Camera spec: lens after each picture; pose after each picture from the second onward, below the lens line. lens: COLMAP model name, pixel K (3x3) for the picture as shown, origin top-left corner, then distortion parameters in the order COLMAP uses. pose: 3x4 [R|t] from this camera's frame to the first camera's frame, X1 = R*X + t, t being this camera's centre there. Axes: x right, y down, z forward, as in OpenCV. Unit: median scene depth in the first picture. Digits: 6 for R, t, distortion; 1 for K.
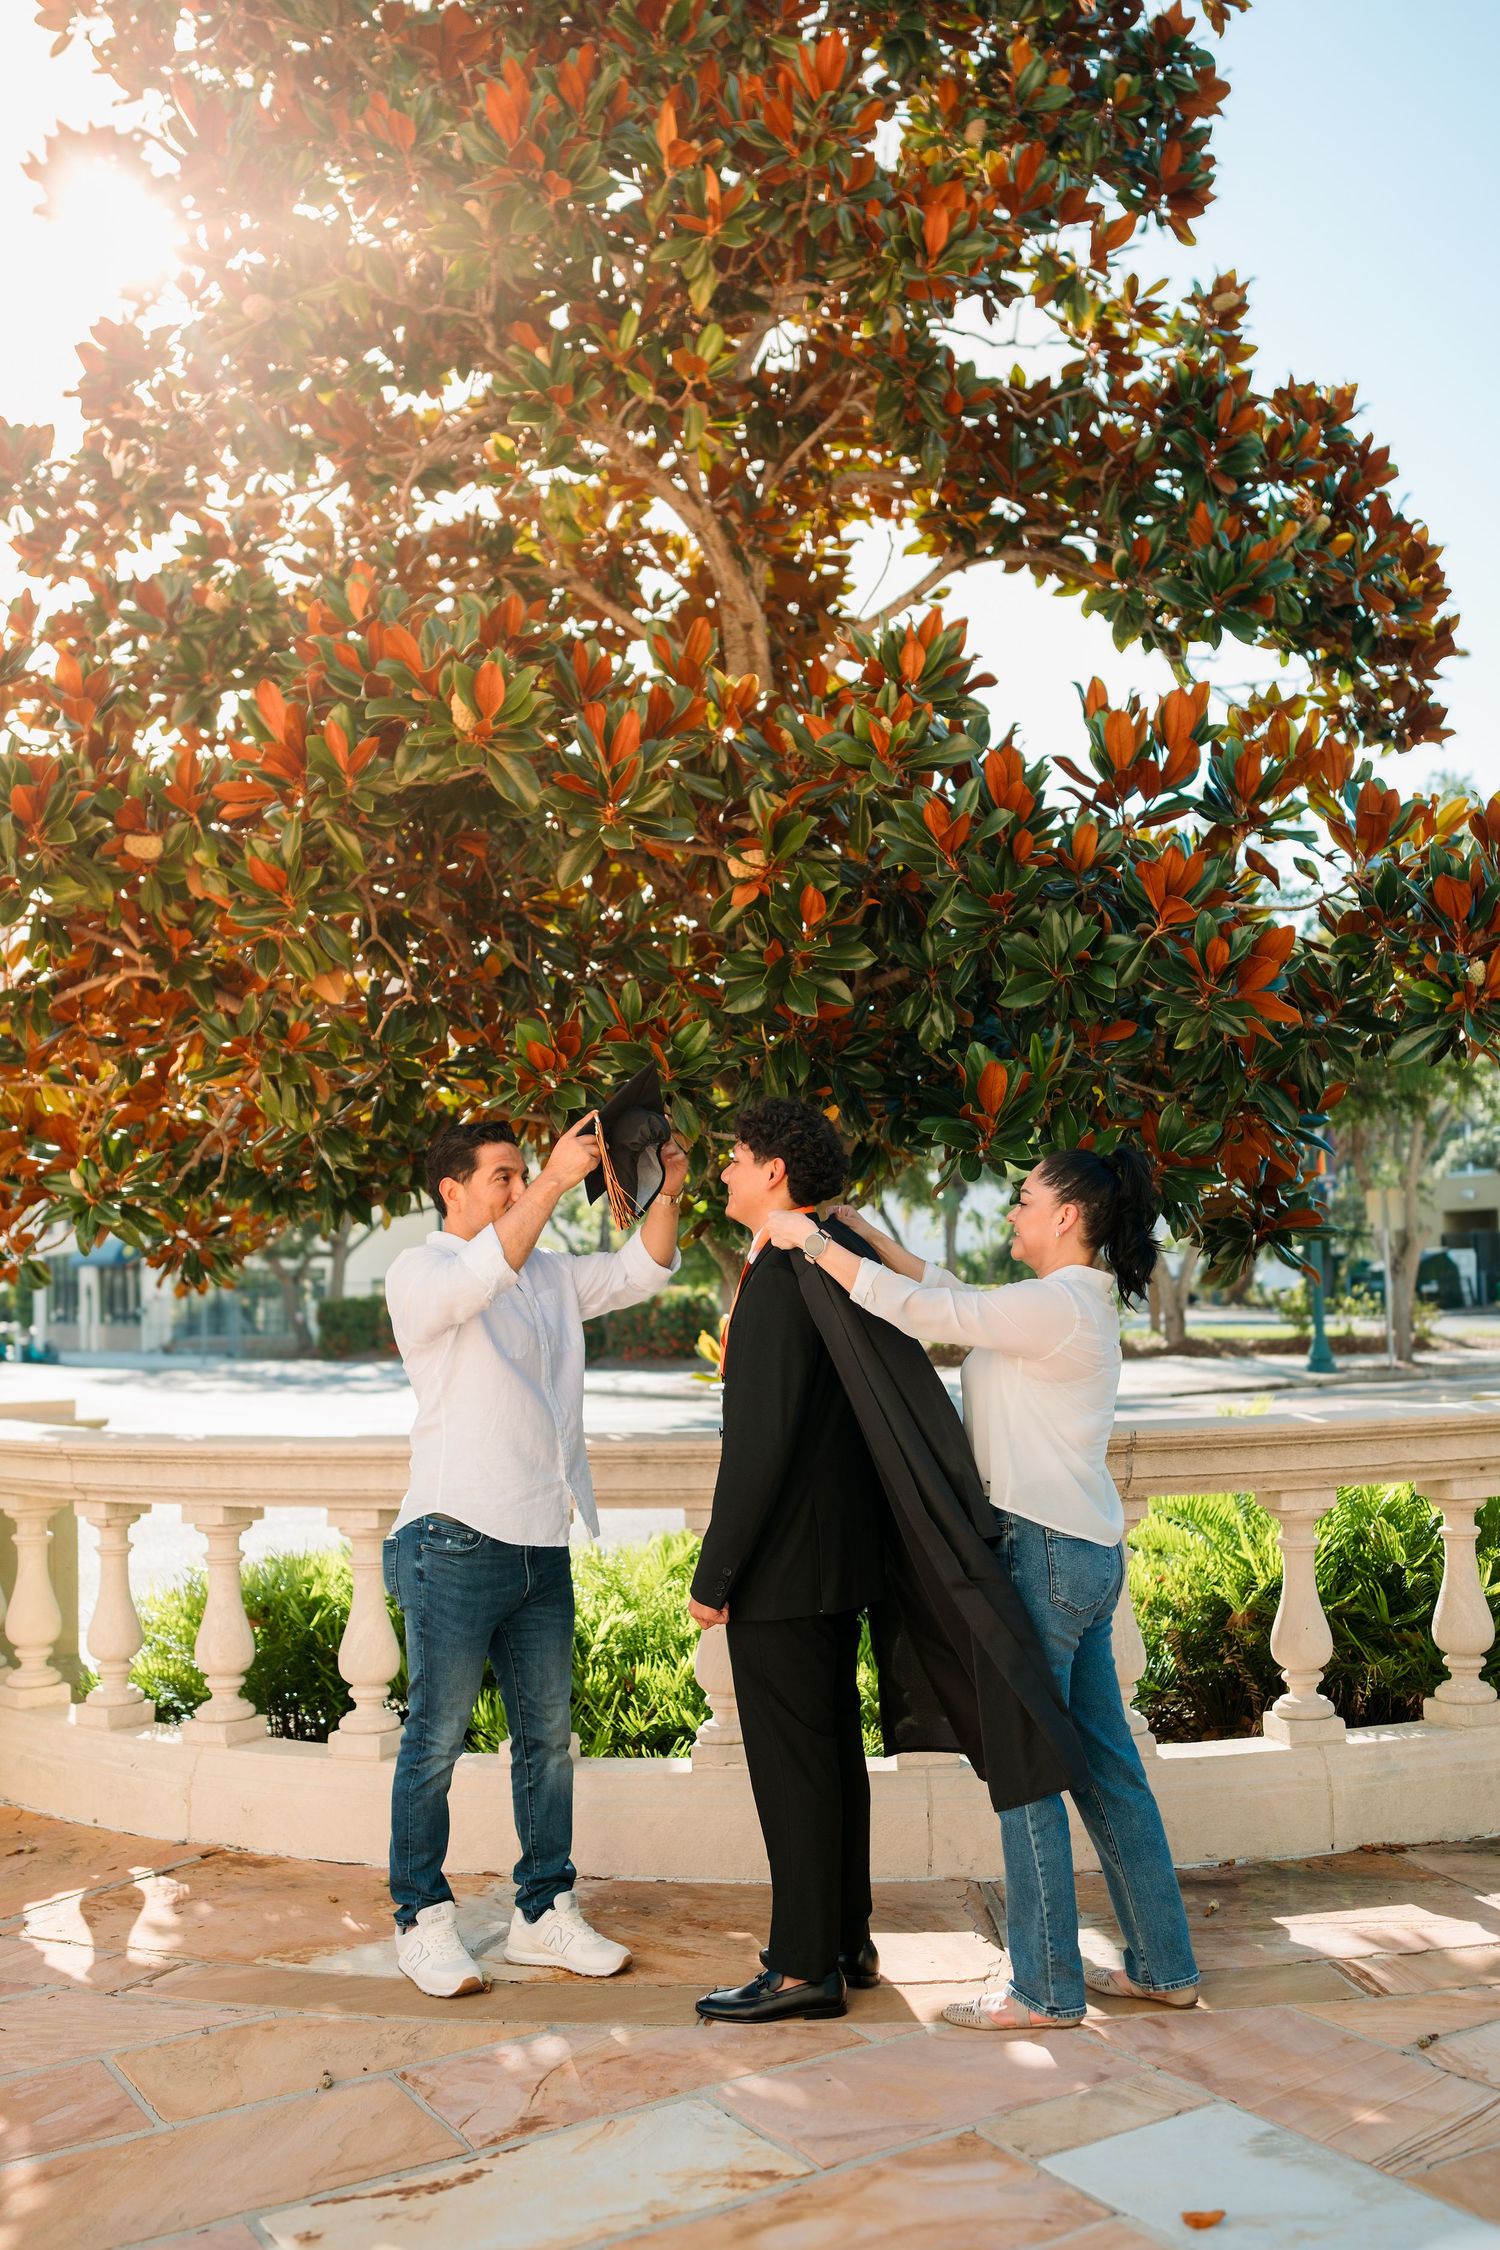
lens RADIAL K [[2188.0, 0, 750.0], [0, 2188.0, 1125.0], [0, 0, 1]] dist [0.017795, 0.008615]
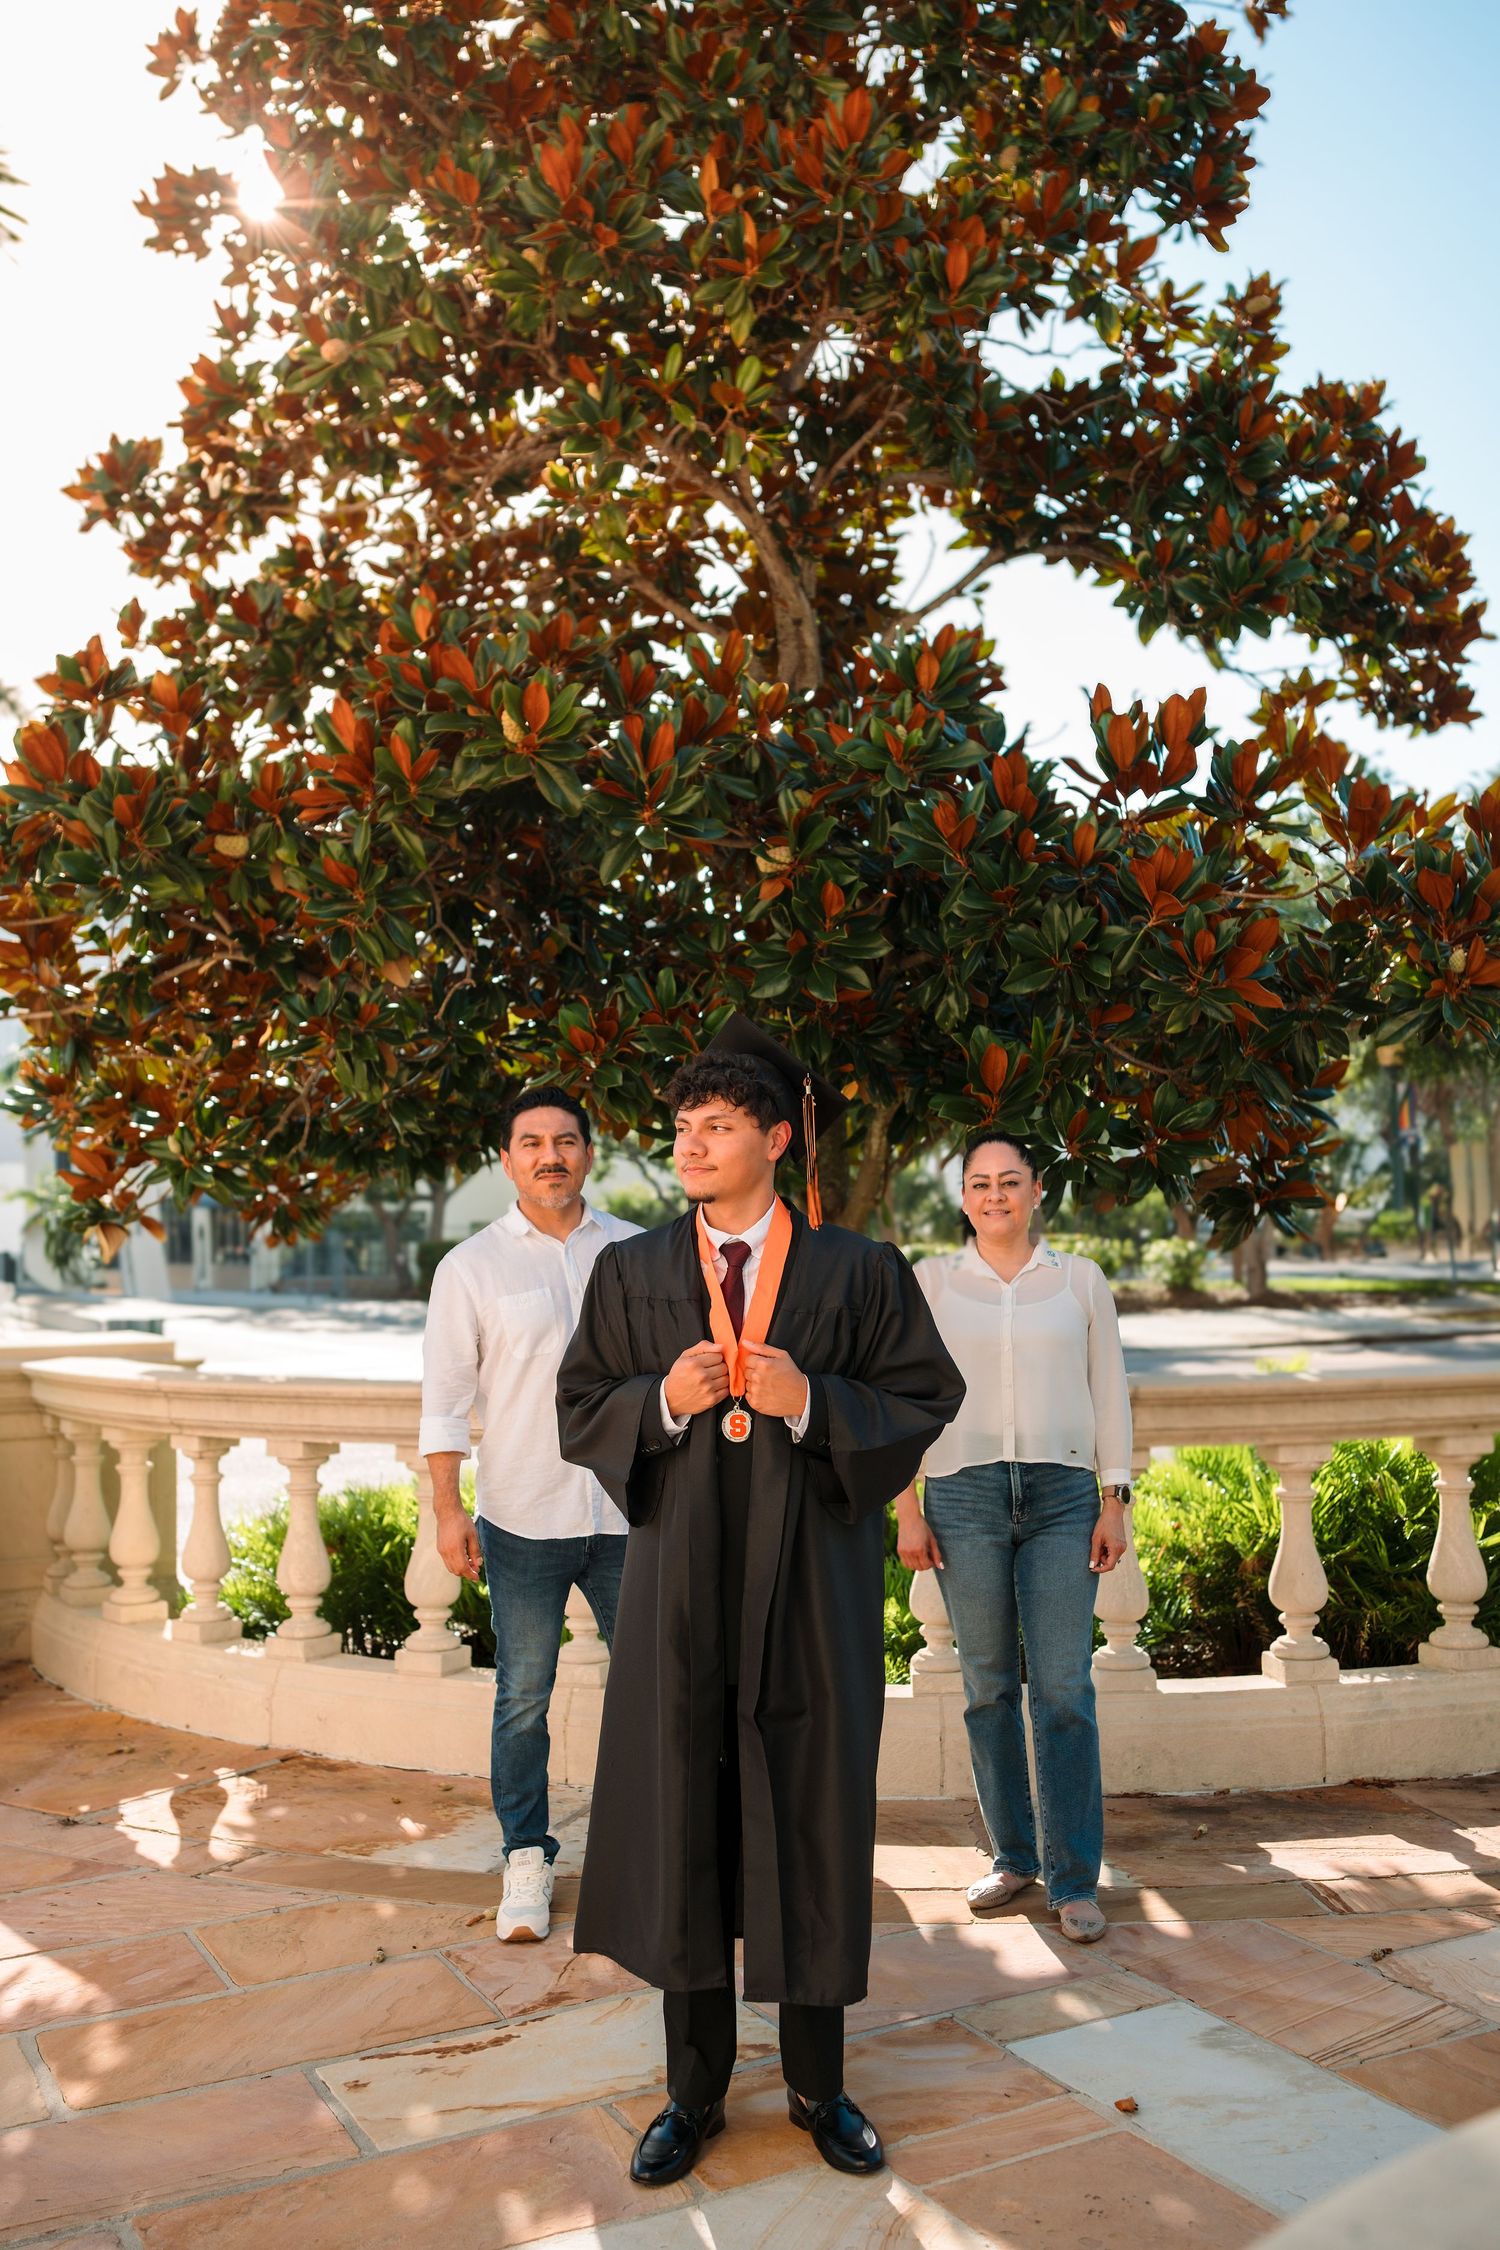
lens RADIAL K [[2350.3, 0, 746.8], [0, 2350.3, 1031.6], [0, 0, 1]] dist [0.025809, 0.003684]
pose [[0.996977, 0.003089, -0.077630, 0.069838], [-0.003305, 0.999991, -0.002655, -0.028067], [0.077622, 0.002903, 0.996979, -0.153203]]
